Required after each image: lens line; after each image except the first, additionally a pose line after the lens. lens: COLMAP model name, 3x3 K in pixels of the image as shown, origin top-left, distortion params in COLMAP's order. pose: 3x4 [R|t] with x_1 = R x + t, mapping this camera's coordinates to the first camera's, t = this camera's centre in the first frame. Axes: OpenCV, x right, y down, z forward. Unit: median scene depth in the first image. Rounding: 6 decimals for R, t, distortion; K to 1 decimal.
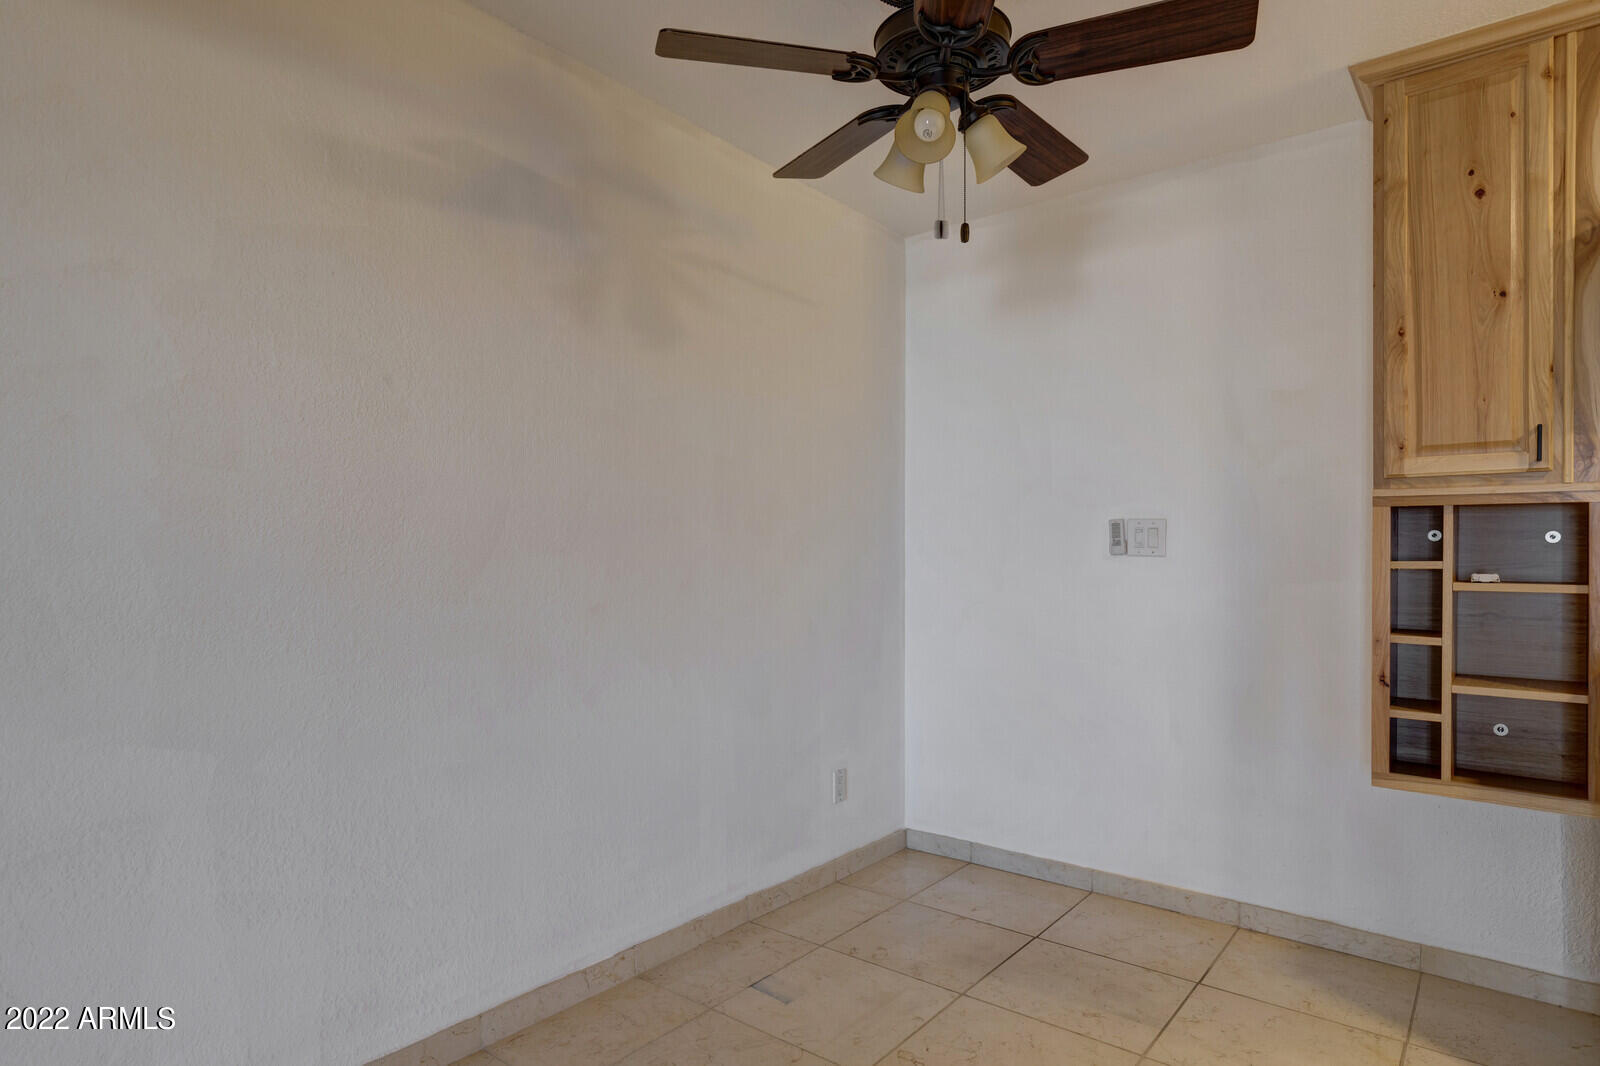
lens RADIAL K [[893.8, 0, 803.7], [0, 893.8, 547.5], [0, 0, 1]] dist [0.010052, -0.001409]
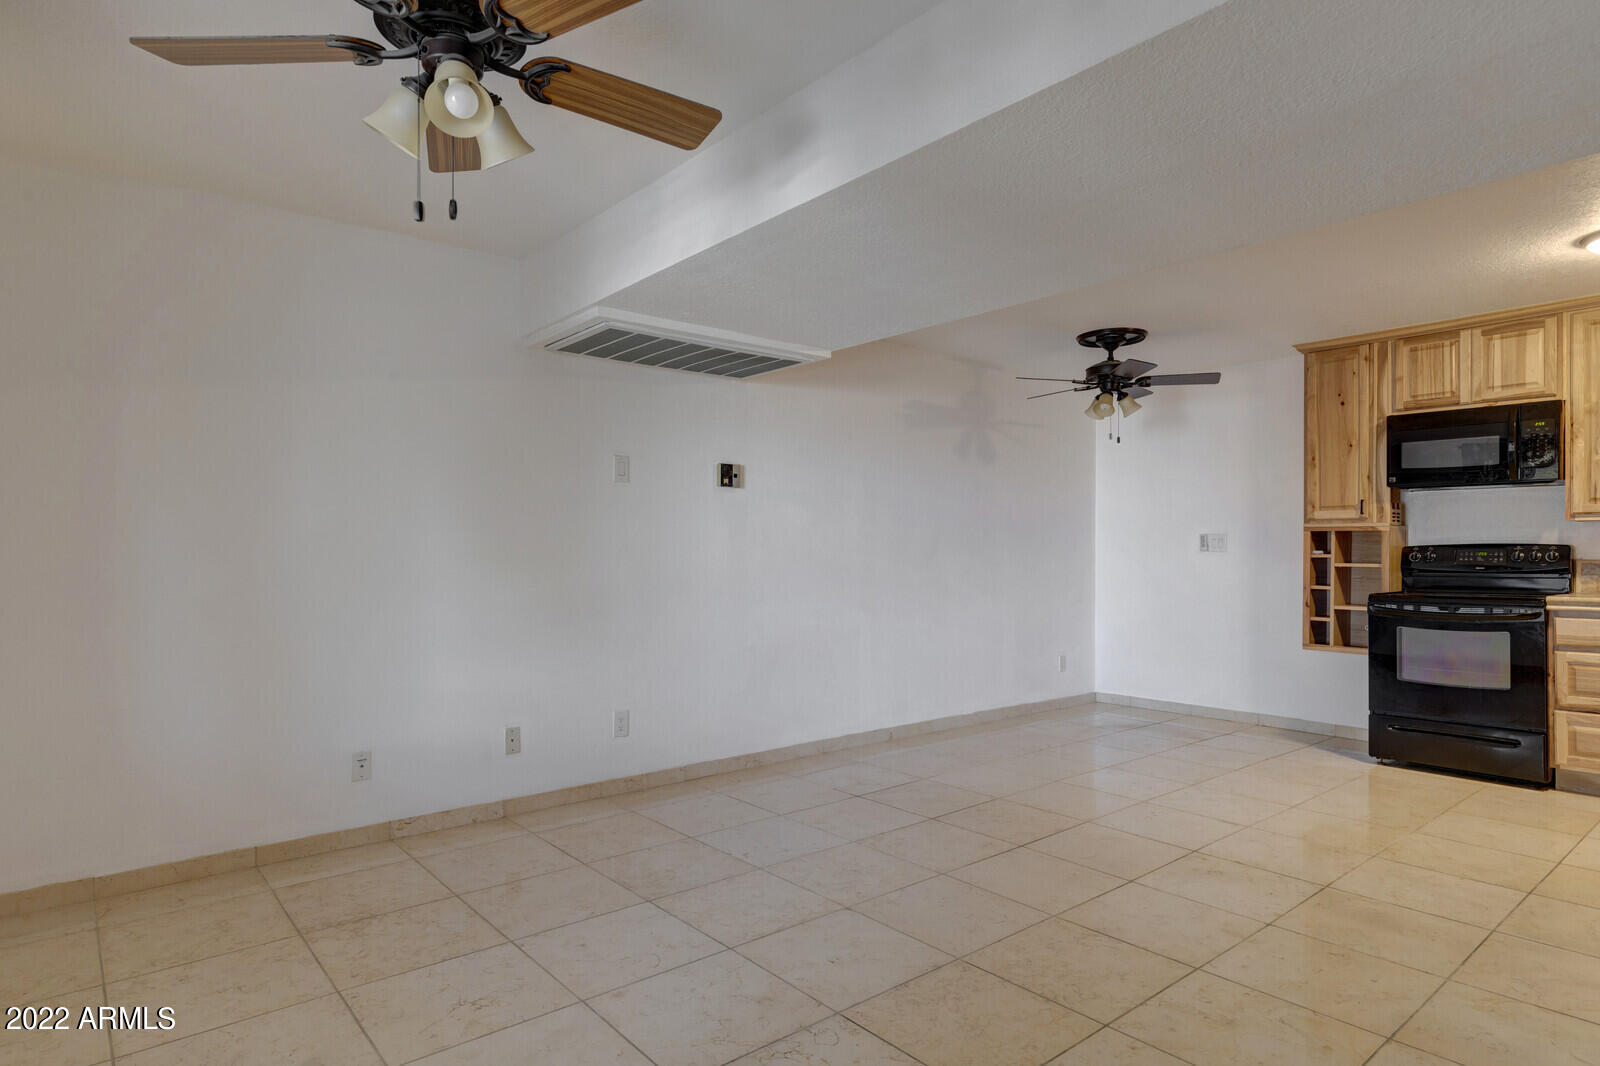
lens RADIAL K [[893.8, 0, 806.4], [0, 893.8, 548.0], [0, 0, 1]] dist [0.010052, -0.001409]
pose [[0.981646, -0.000872, -0.190709, -0.207893], [0.002189, 0.999975, 0.006699, -0.020920], [0.190699, -0.006994, 0.981624, -1.628964]]
